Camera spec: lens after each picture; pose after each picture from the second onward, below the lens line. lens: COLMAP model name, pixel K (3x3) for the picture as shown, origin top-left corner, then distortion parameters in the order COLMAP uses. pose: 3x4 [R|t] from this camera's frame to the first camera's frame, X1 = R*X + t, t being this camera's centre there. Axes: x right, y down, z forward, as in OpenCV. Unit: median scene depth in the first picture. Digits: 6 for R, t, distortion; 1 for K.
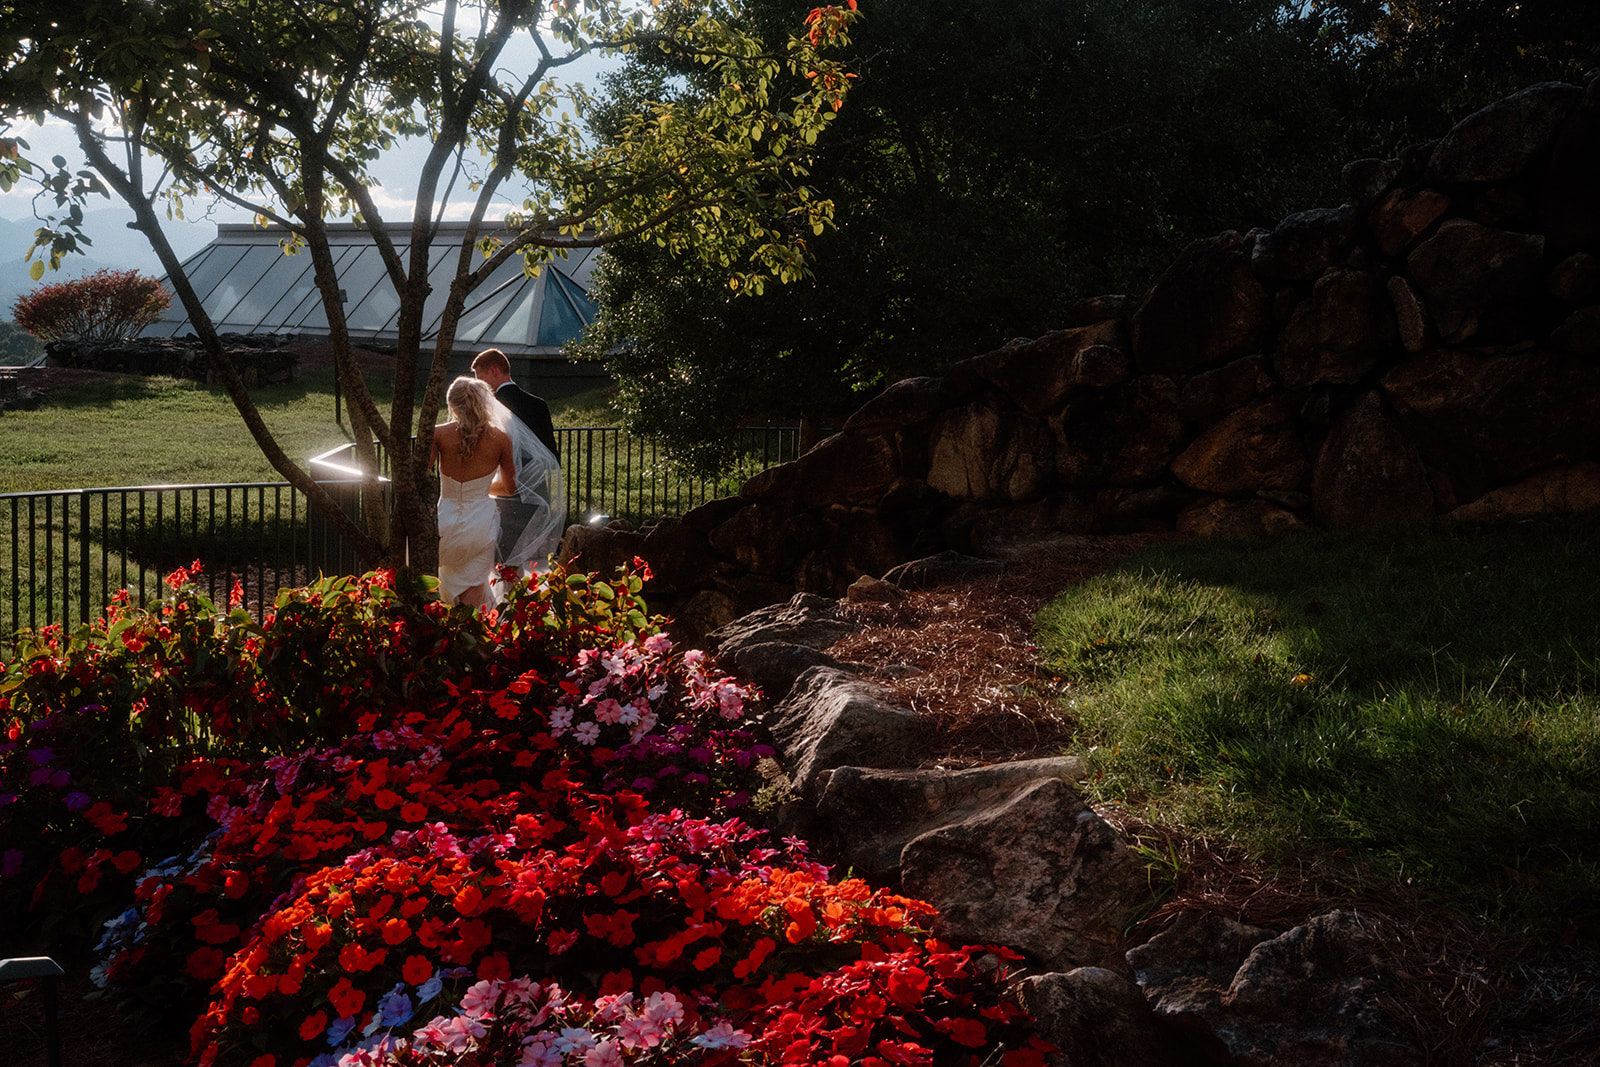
lens RADIAL K [[2105.8, 0, 800.0], [0, 2105.8, 533.5], [0, 0, 1]] dist [0.016589, 0.046366]
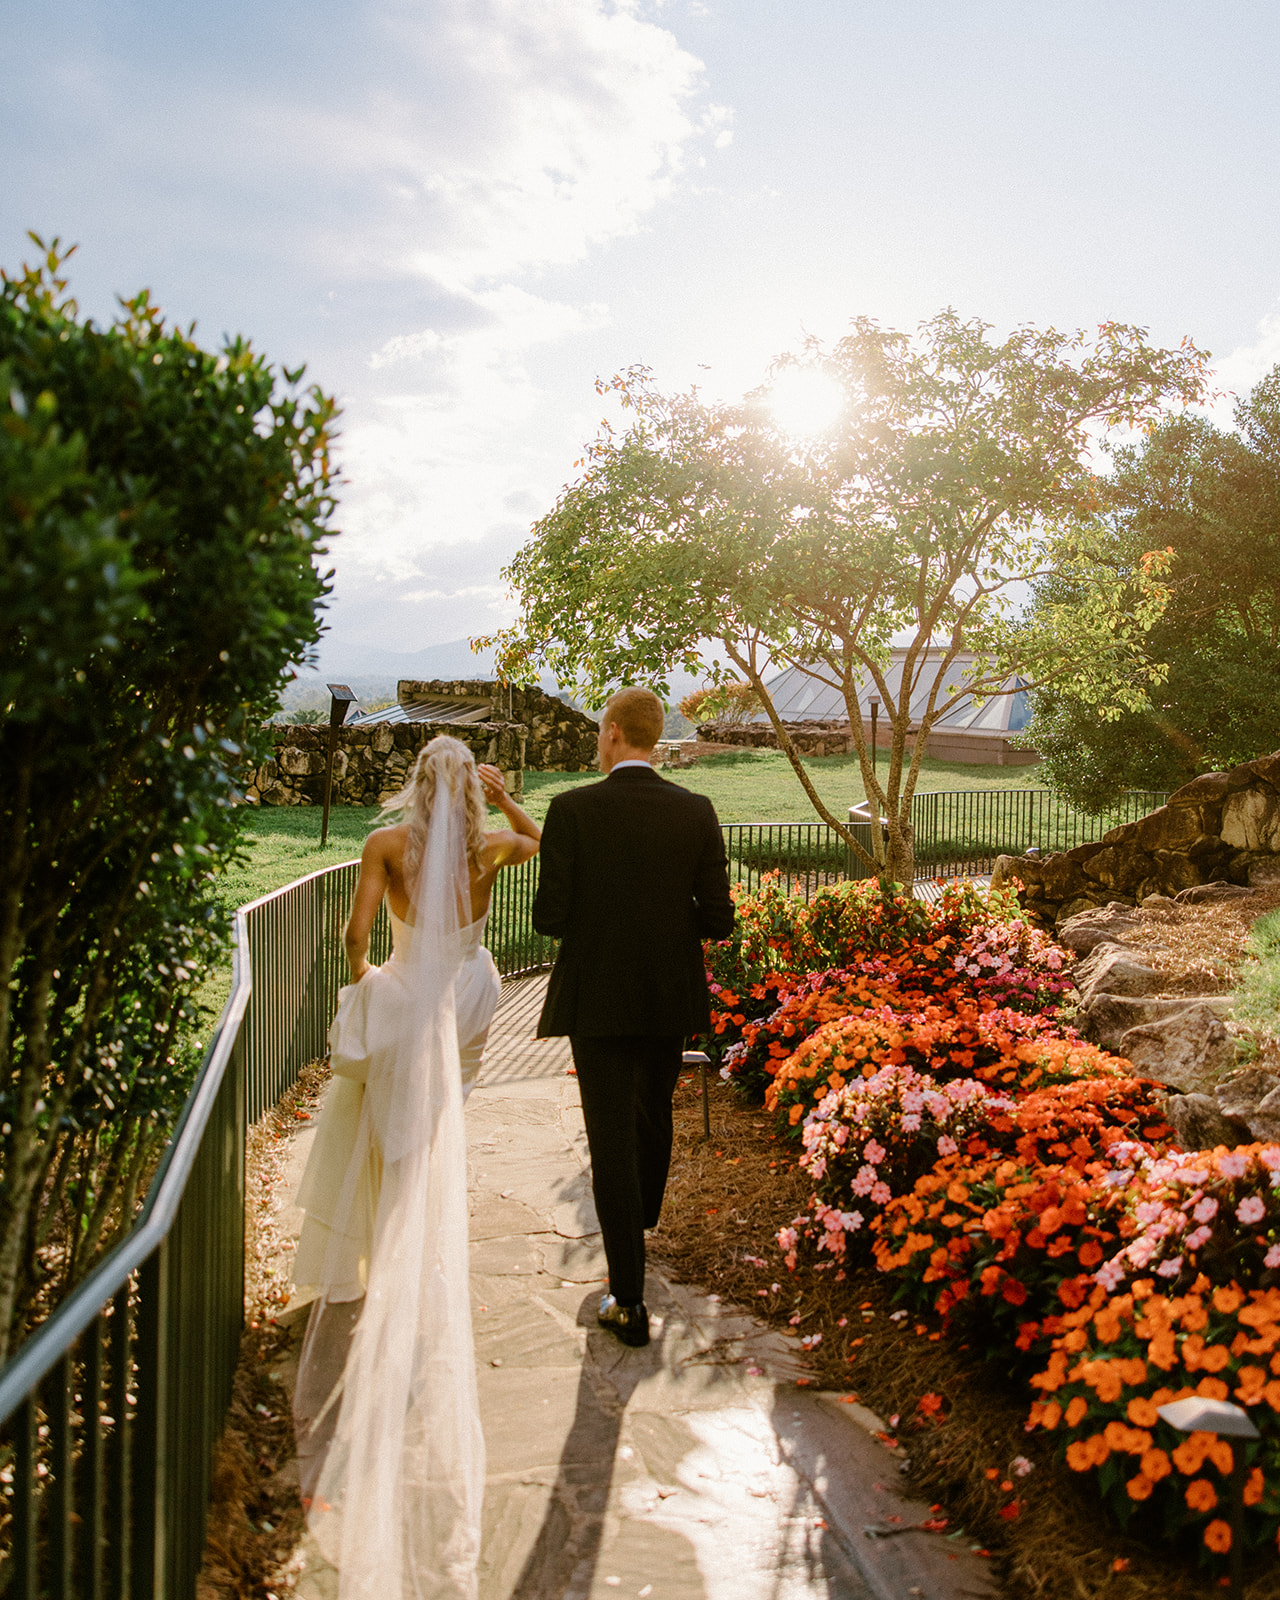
lens RADIAL K [[1396.7, 0, 640.0], [0, 1396.7, 800.0], [0, 0, 1]] dist [0.123727, 0.000029]
pose [[0.927803, 0.018098, -0.372632, 0.088482], [-0.031946, 0.999008, -0.031022, -0.008575], [0.371701, 0.040686, 0.927461, -0.283196]]
